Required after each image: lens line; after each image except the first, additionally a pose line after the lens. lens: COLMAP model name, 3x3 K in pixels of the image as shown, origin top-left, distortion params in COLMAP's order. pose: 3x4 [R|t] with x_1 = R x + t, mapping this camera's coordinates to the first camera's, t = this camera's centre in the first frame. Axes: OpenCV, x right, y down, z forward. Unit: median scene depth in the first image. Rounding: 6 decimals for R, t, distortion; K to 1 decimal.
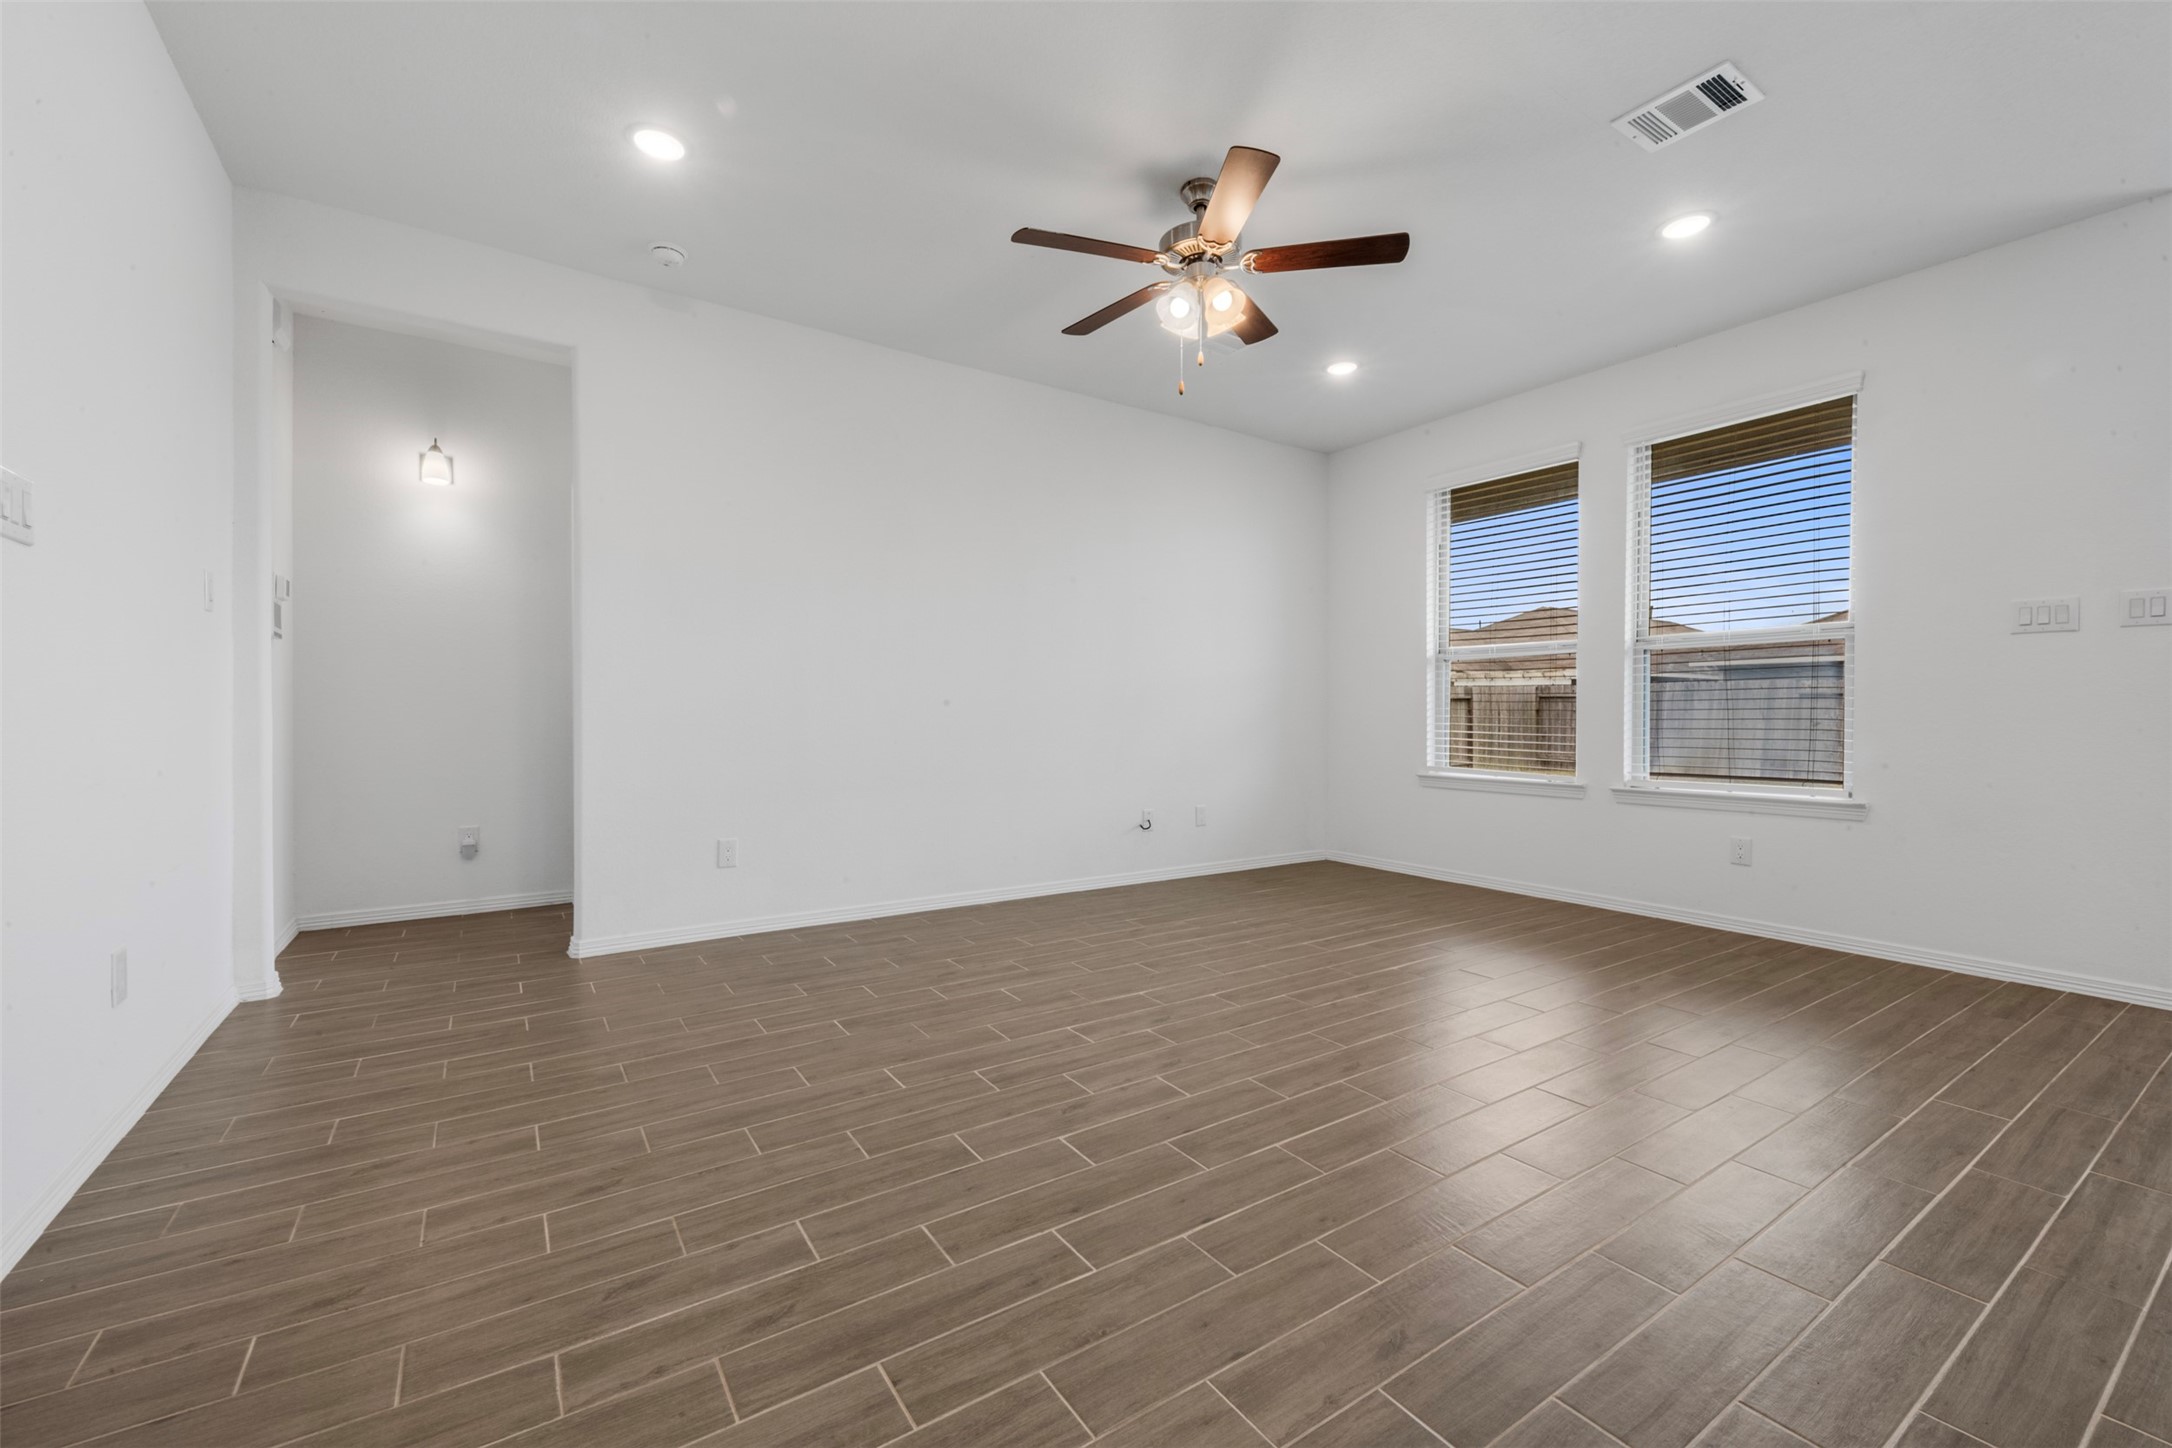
lens RADIAL K [[882.4, 0, 1076.6], [0, 882.4, 719.5], [0, 0, 1]] dist [0.023061, -0.000010]
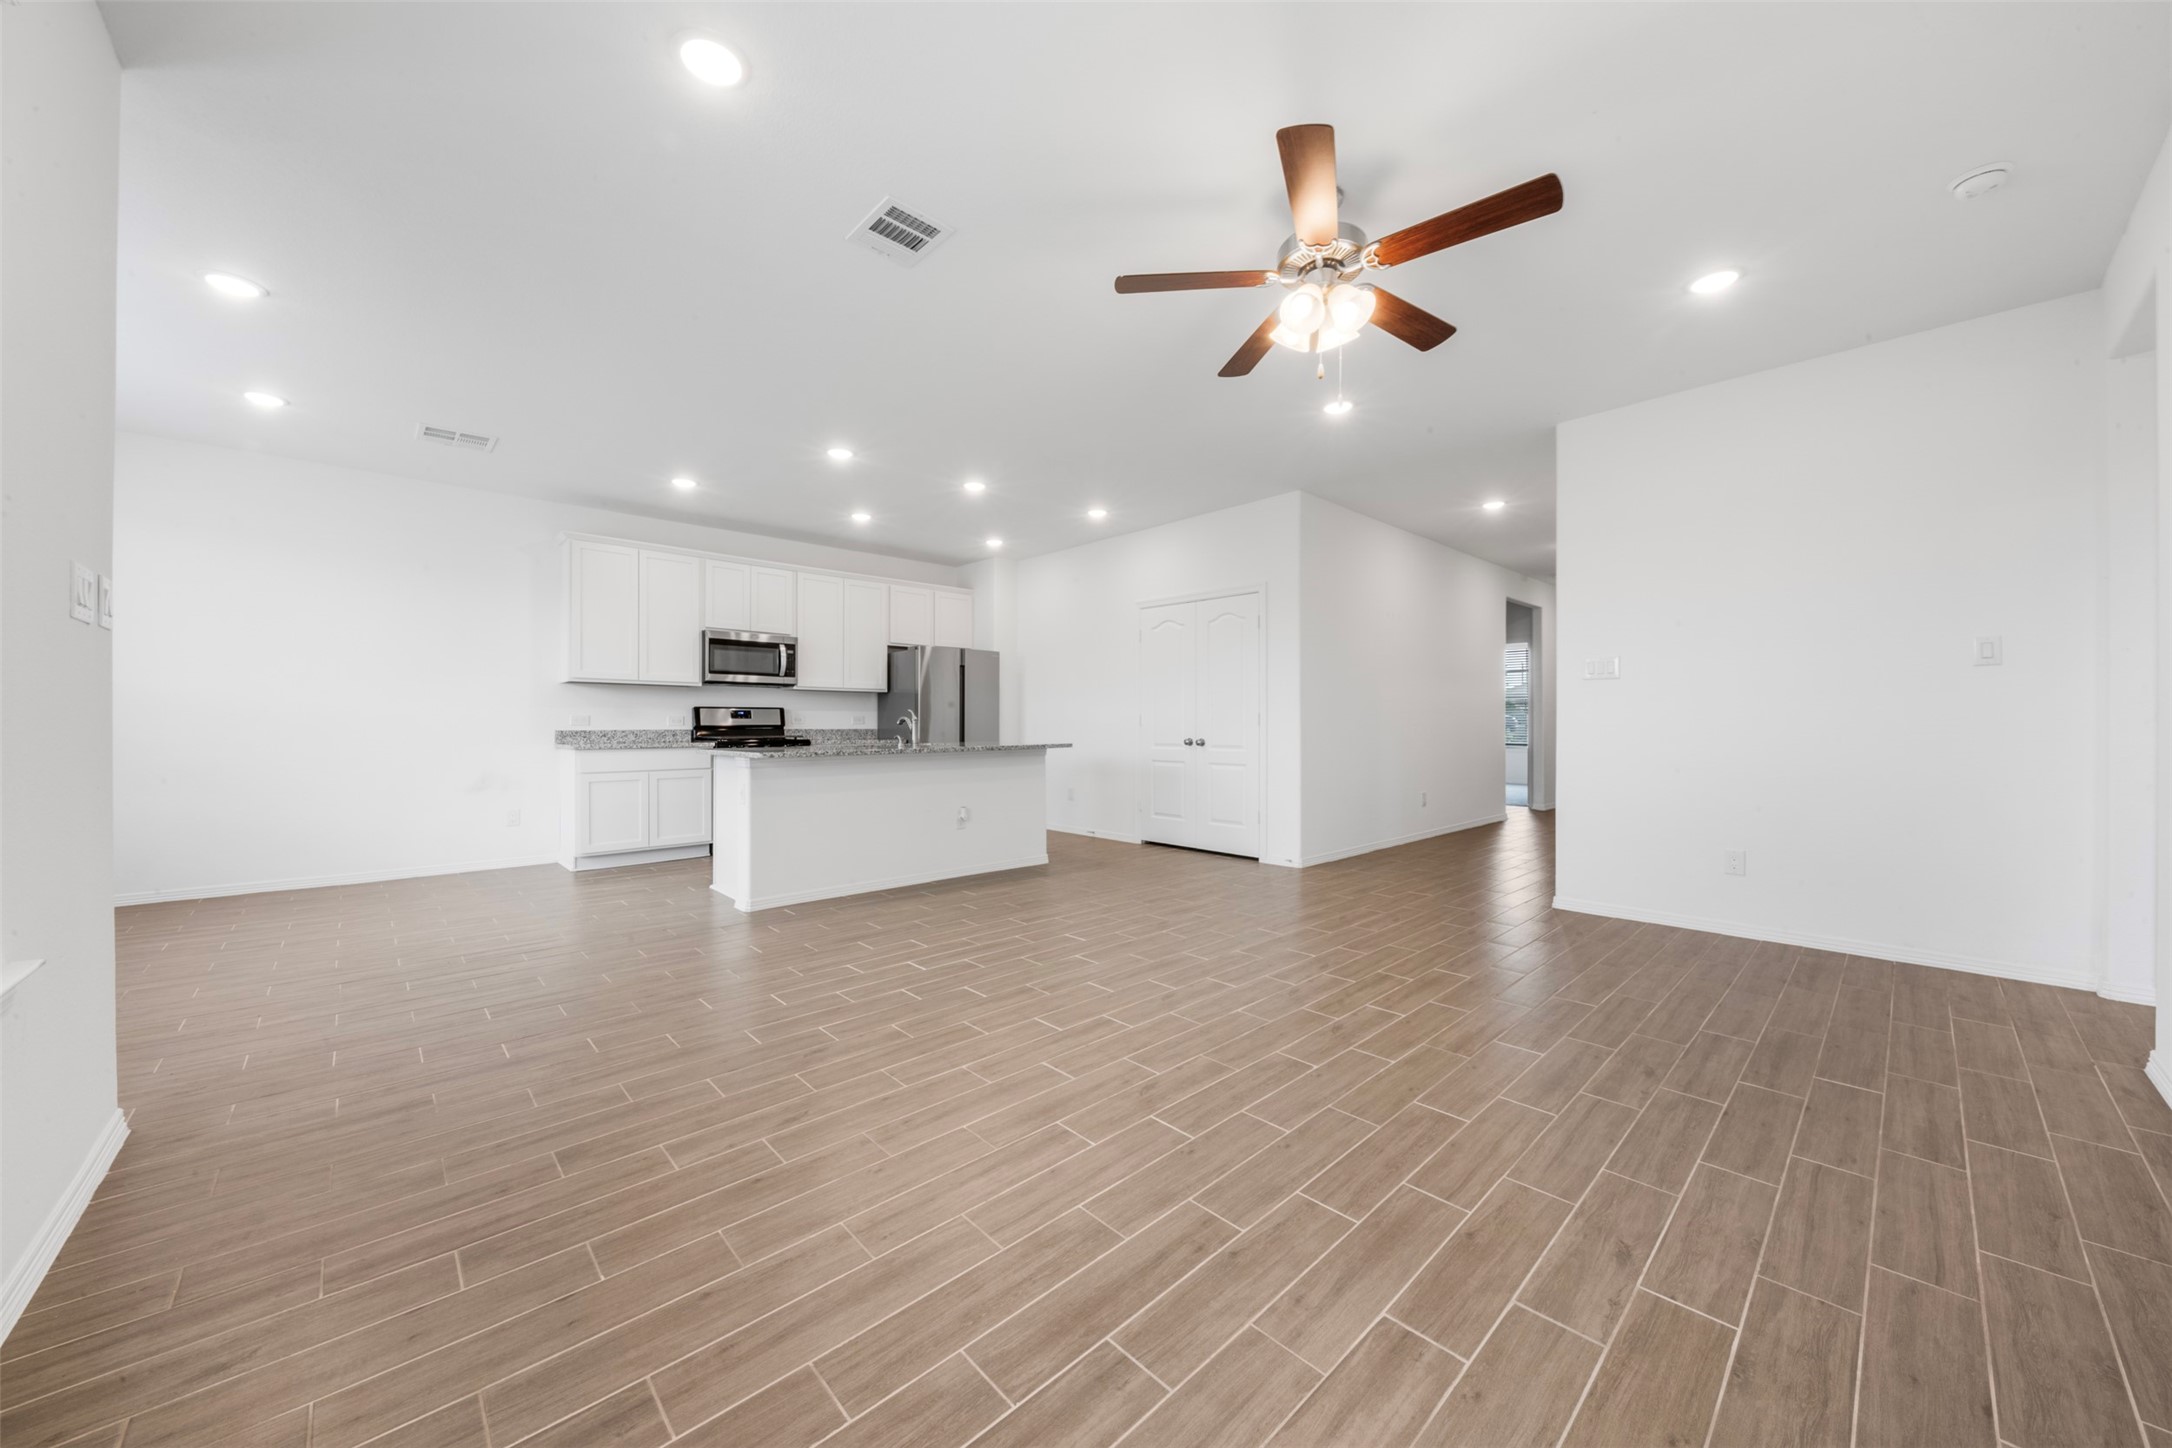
lens RADIAL K [[764.8, 0, 1086.0], [0, 764.8, 724.0], [0, 0, 1]] dist [-0.000236, -0.000046]
pose [[-0.985257, -0.001551, -0.171072, 0.644610], [-0.003147, 0.999954, 0.009060, -0.042171], [0.171050, 0.009465, -0.985217, 2.161440]]
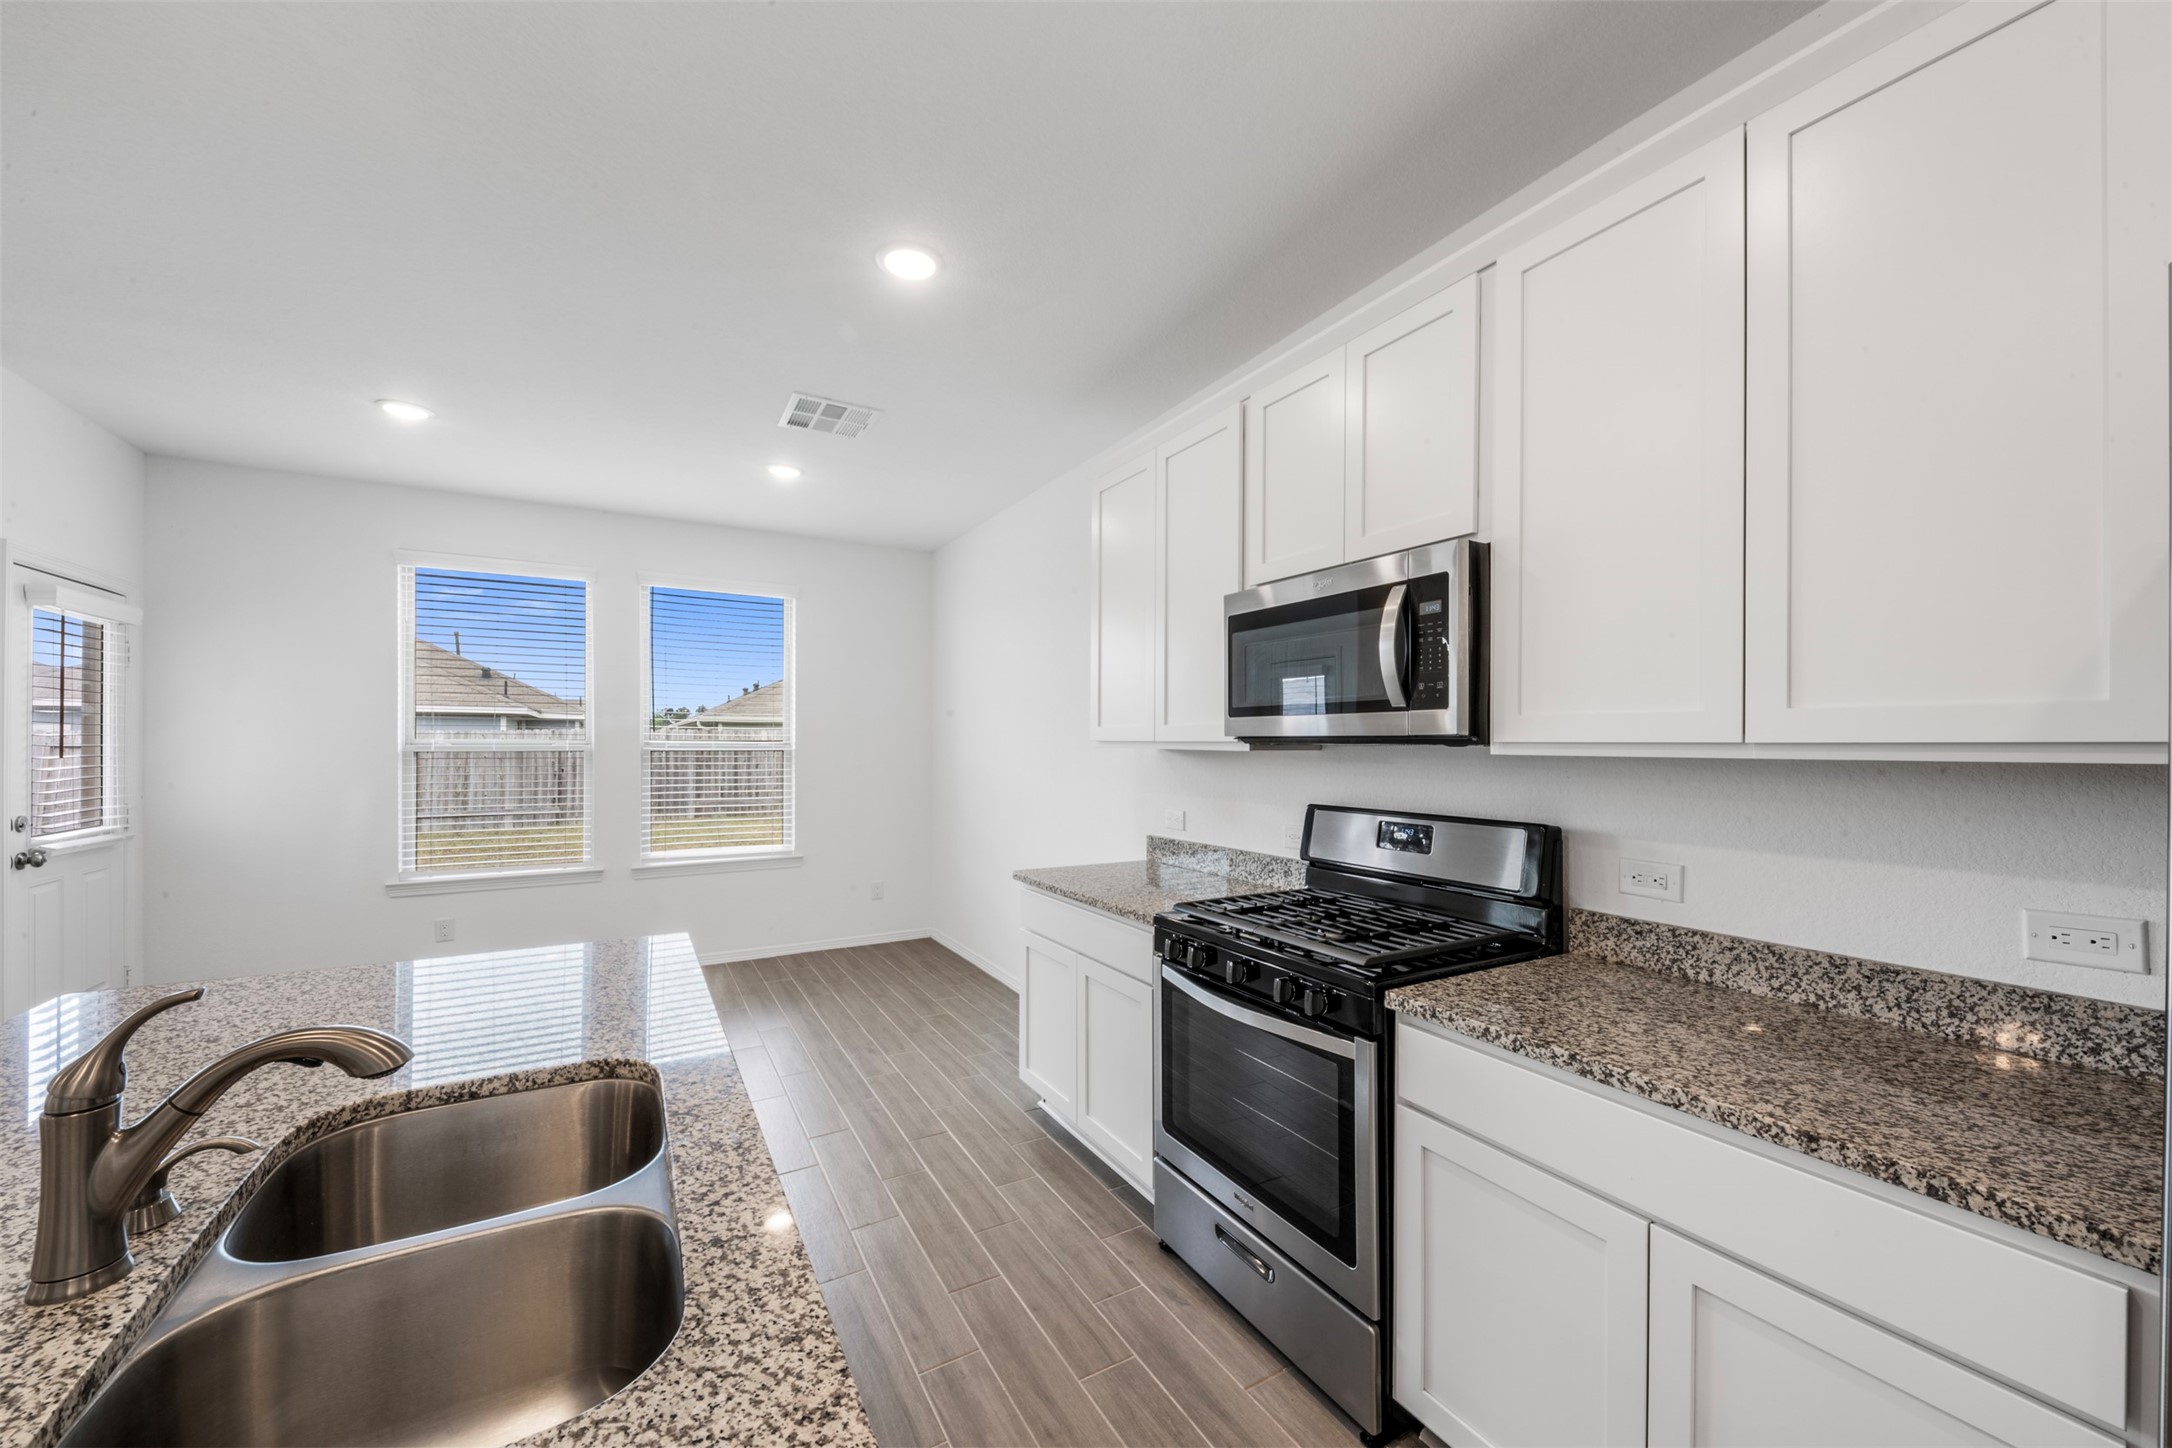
lens RADIAL K [[811.1, 0, 1079.2], [0, 811.1, 743.2], [0, 0, 1]] dist [0.006234, -0.000187]
pose [[0.060676, 0.000506, 0.998157, 0.474398], [0.008013, 0.999967, -0.000994, -0.152357], [-0.998125, 0.008059, 0.060670, -0.432770]]
